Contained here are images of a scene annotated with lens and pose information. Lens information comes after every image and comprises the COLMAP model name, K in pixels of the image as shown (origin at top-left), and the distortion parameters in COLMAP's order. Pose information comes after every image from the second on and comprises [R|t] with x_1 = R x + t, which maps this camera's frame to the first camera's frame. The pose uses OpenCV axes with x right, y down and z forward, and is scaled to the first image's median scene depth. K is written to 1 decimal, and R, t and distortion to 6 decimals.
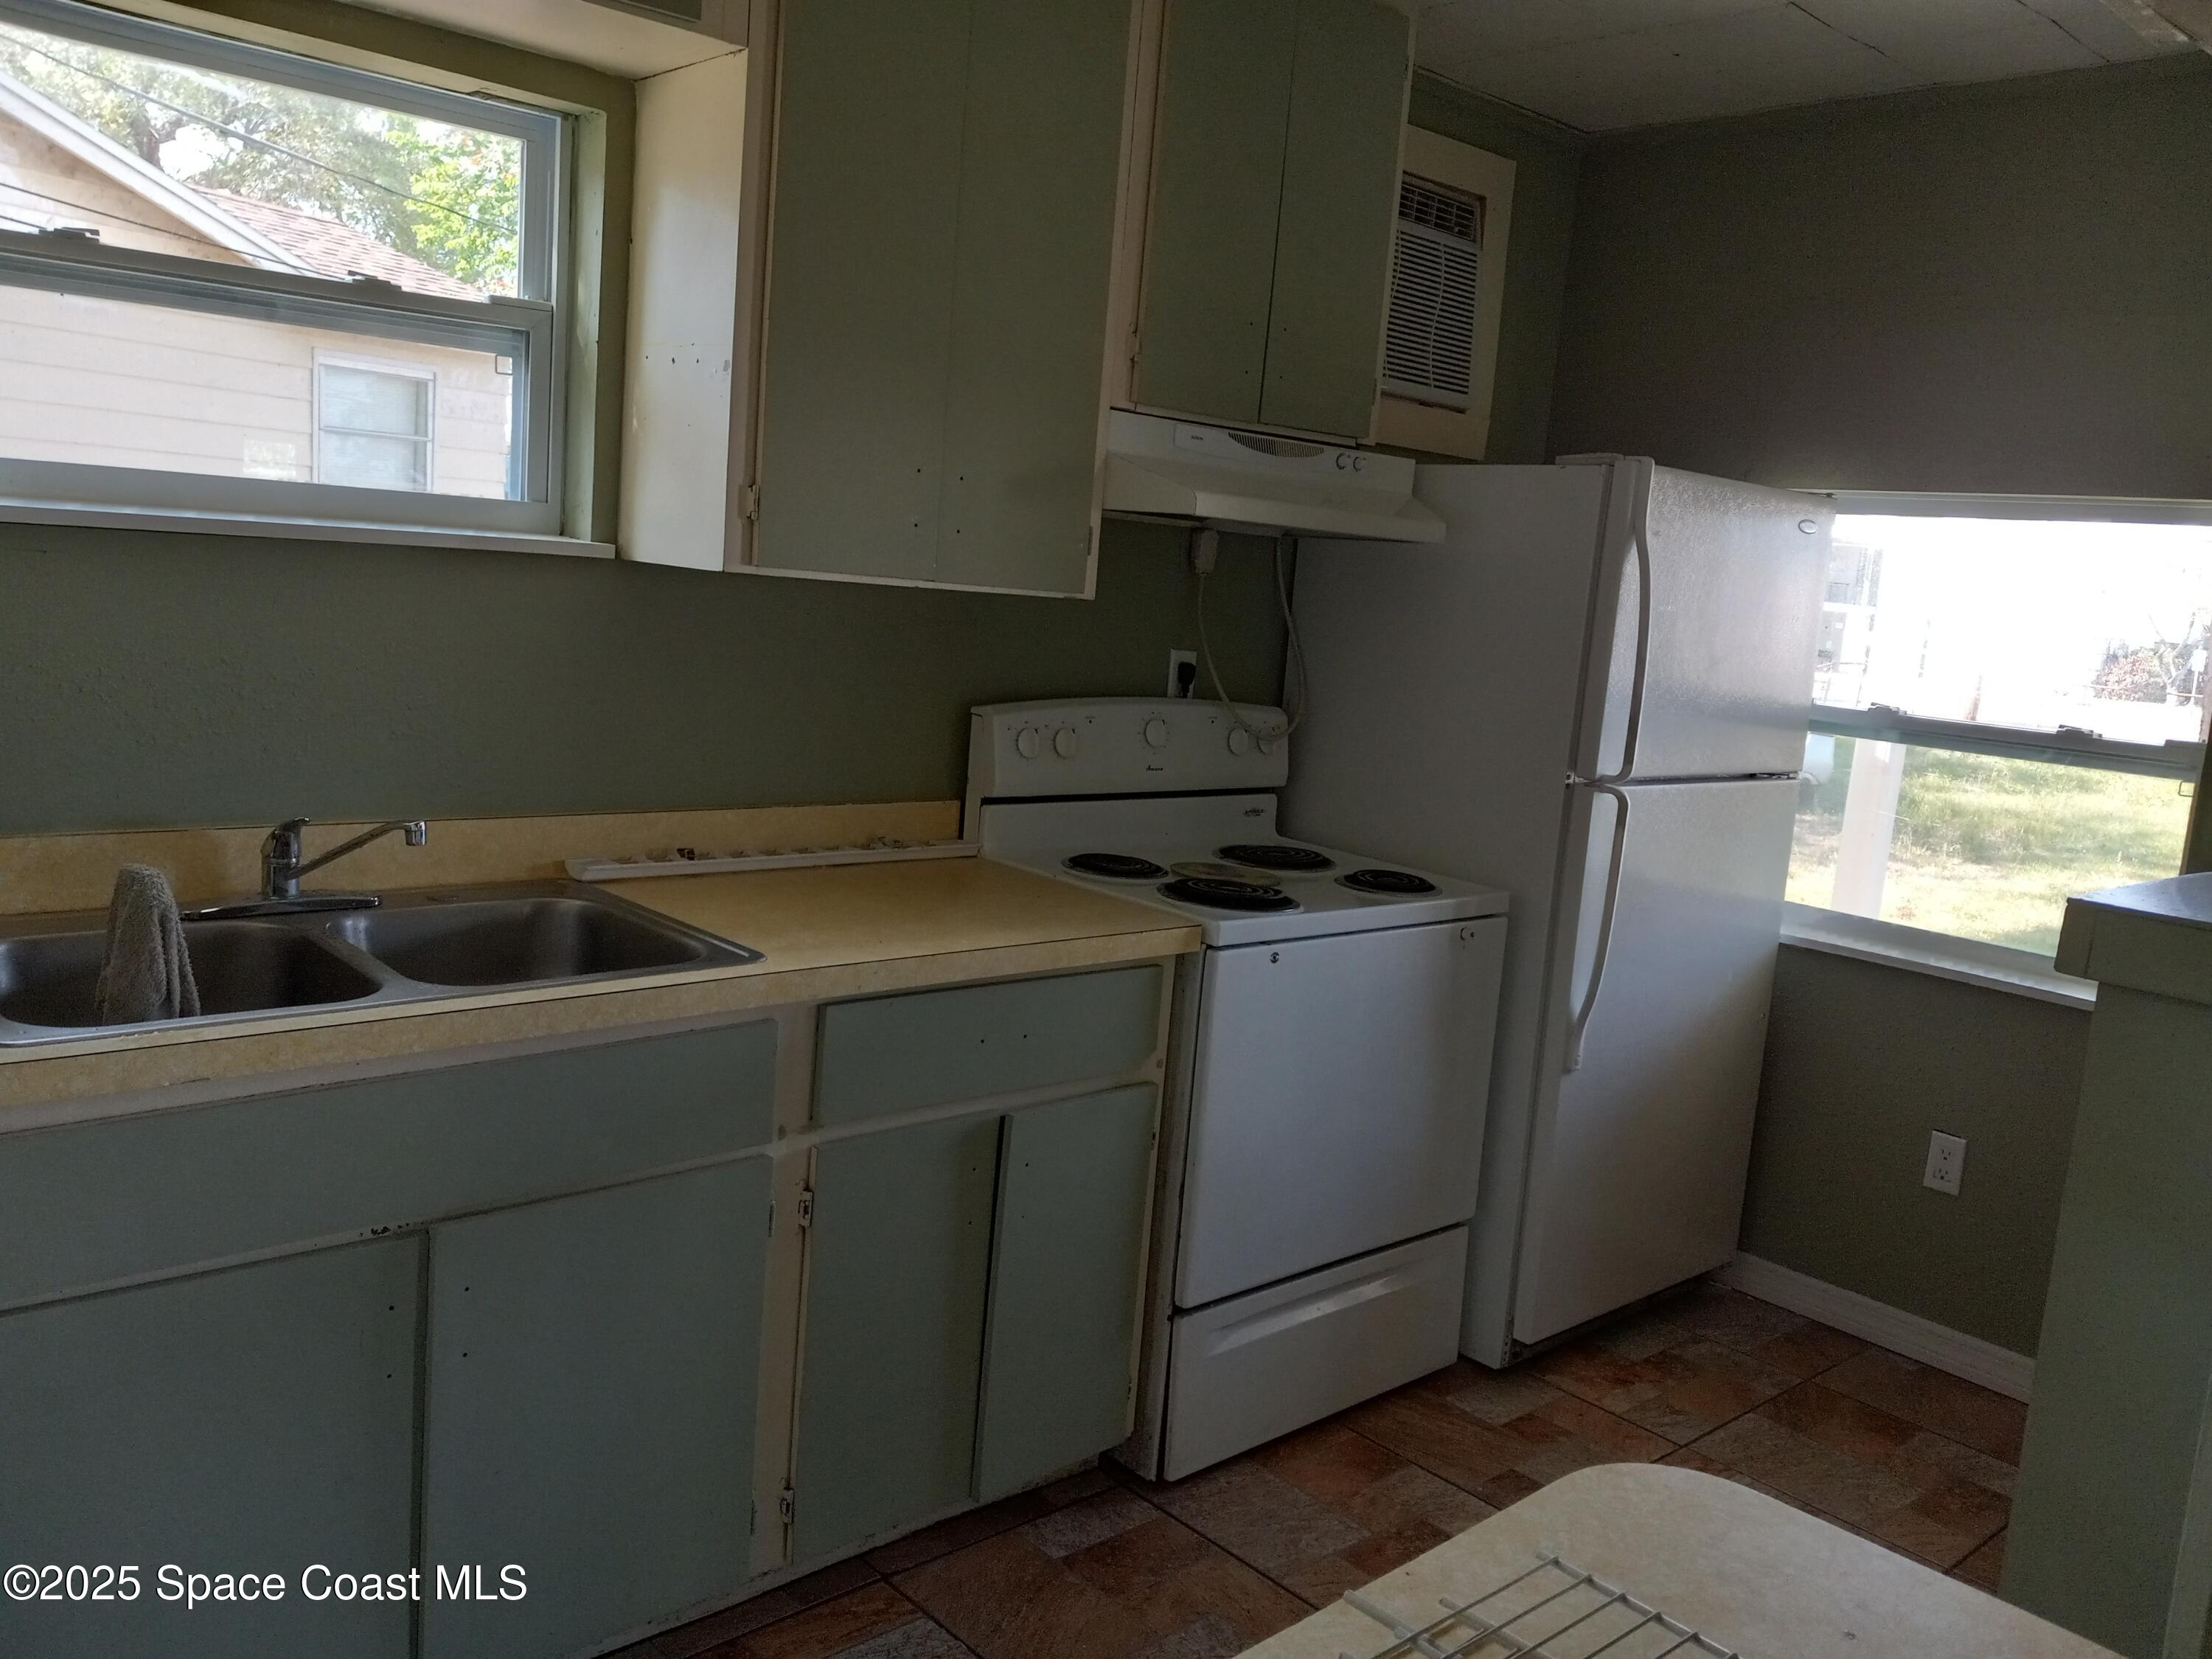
lens RADIAL K [[1835.1, 0, 1106.0], [0, 1835.1, 829.5], [0, 0, 1]] dist [0.075338, -0.004730]
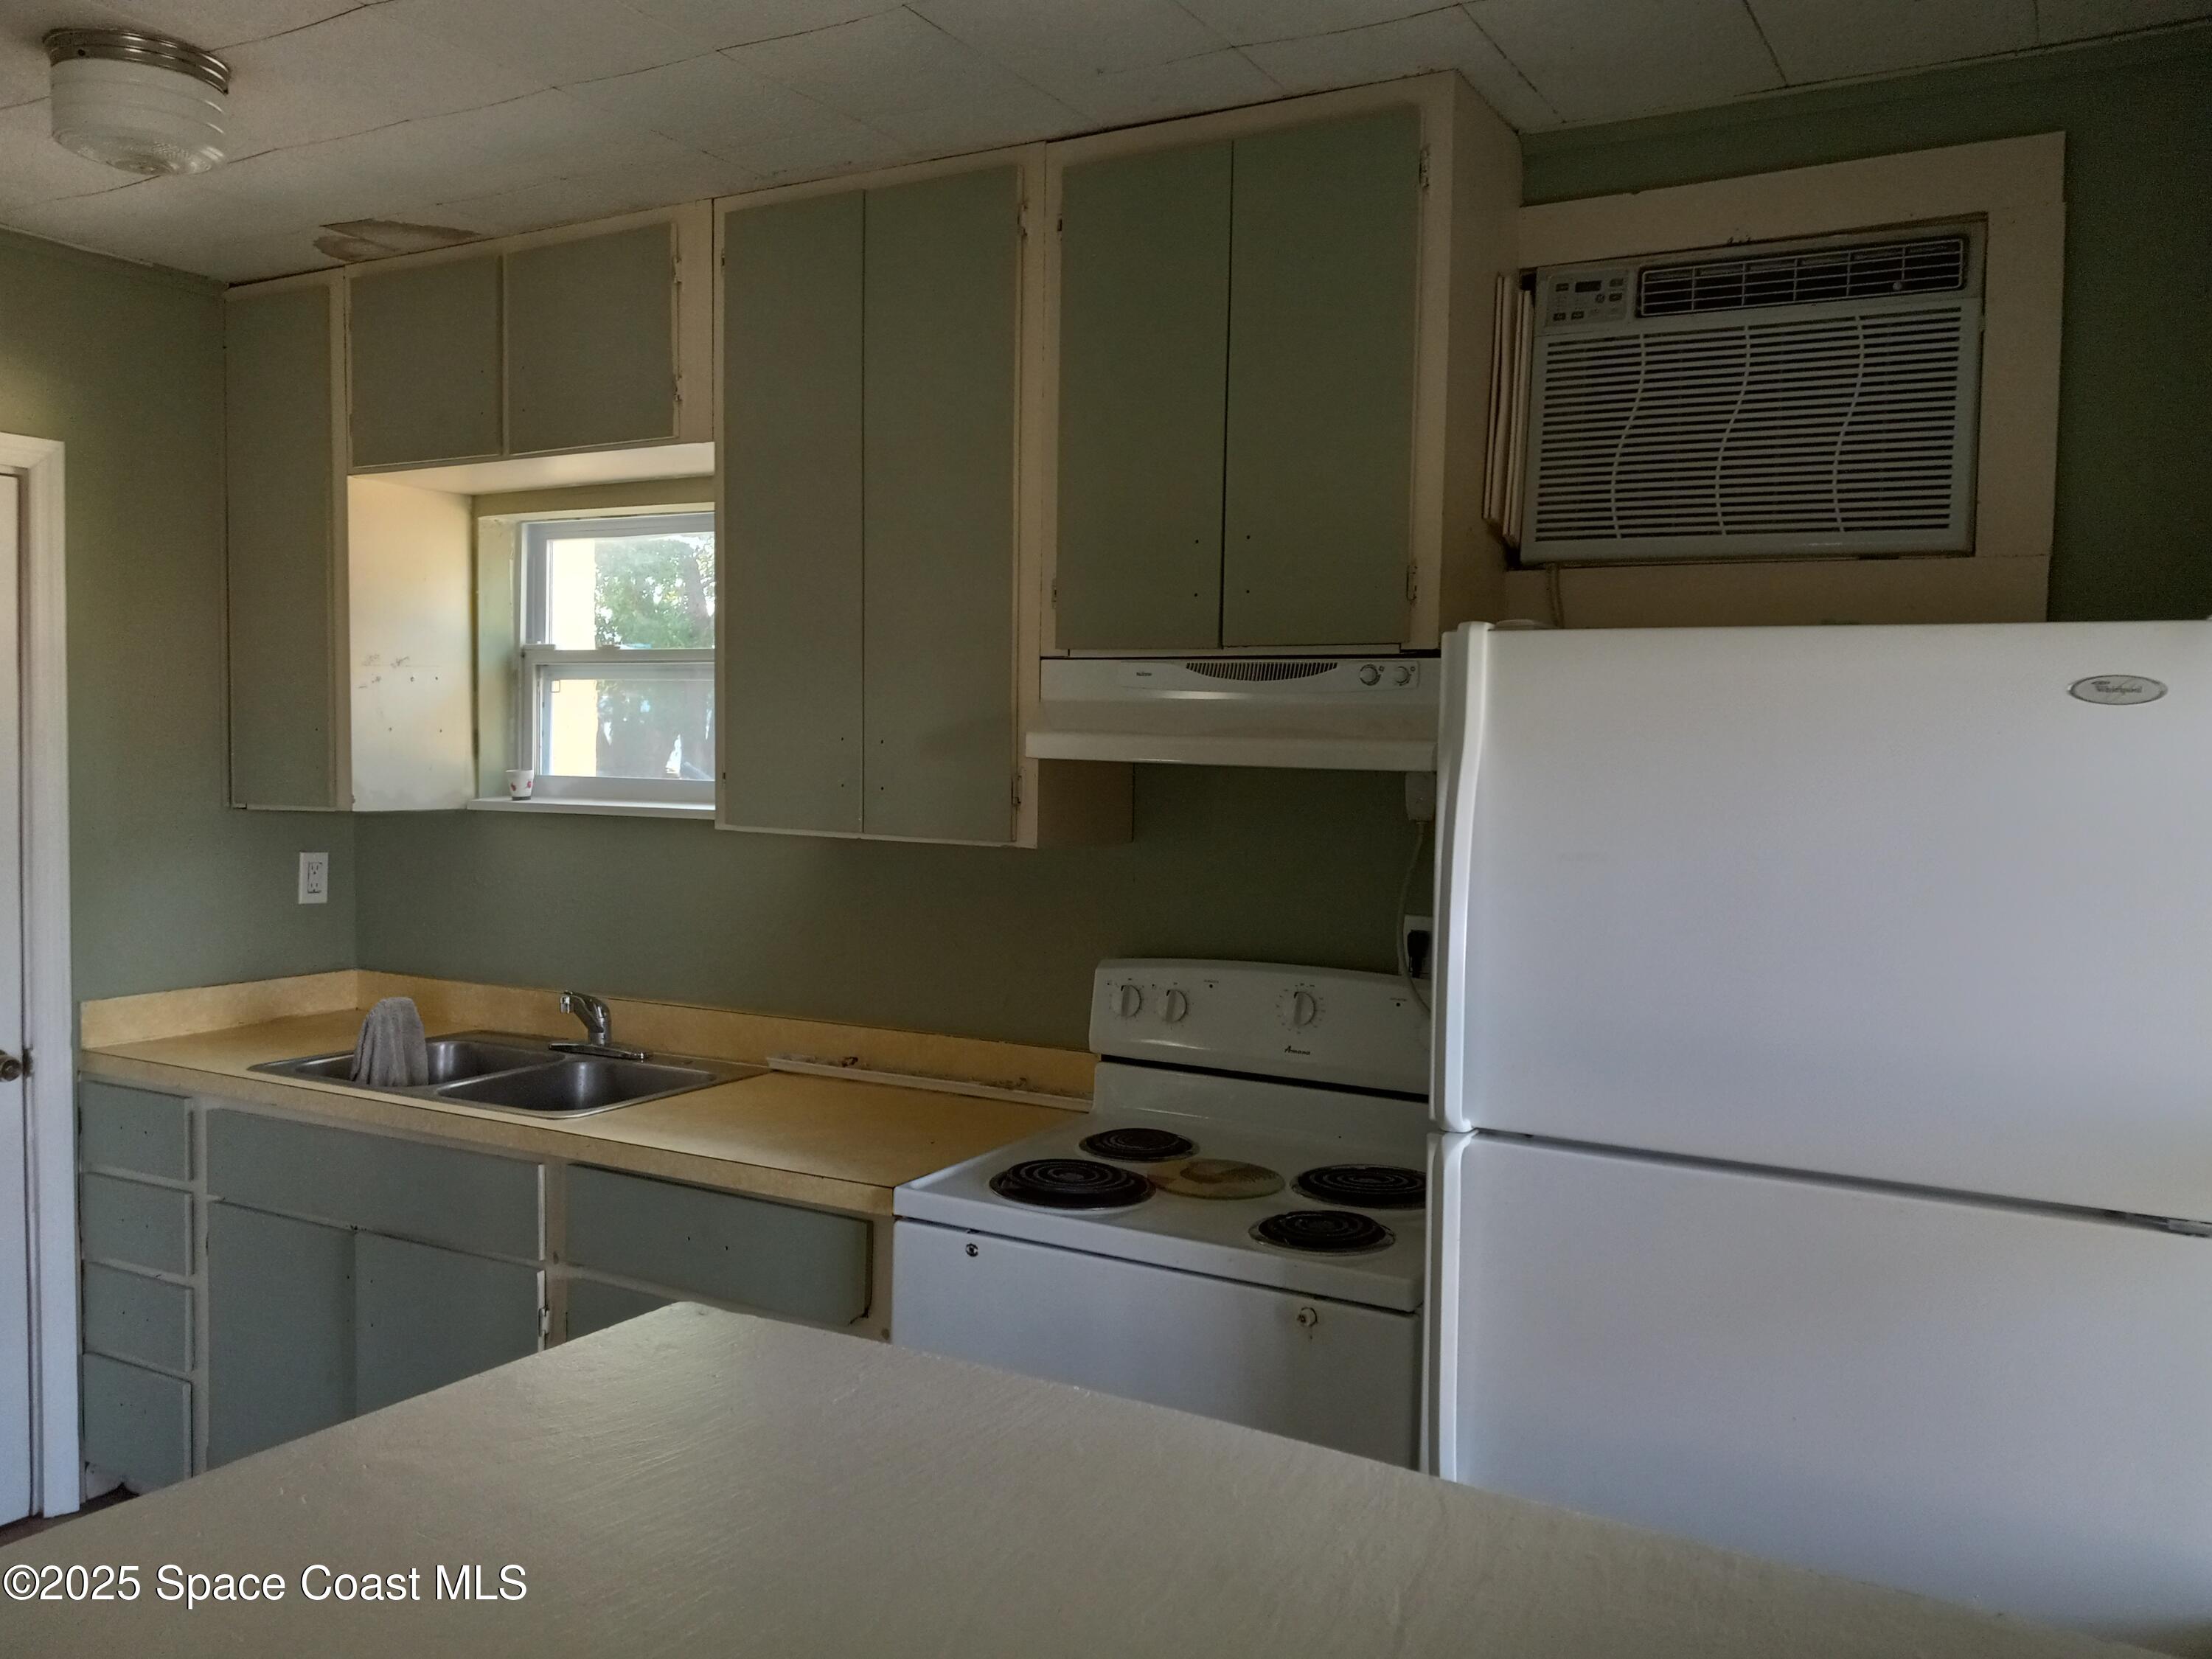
lens RADIAL K [[1749.7, 0, 1106.0], [0, 1749.7, 829.5], [0, 0, 1]] dist [0.087261, 0.001713]
pose [[0.303344, -0.031036, -0.952376, 0.873235], [-0.137141, 0.987642, -0.075866, -0.068679], [0.942961, 0.153624, 0.295339, 0.744222]]
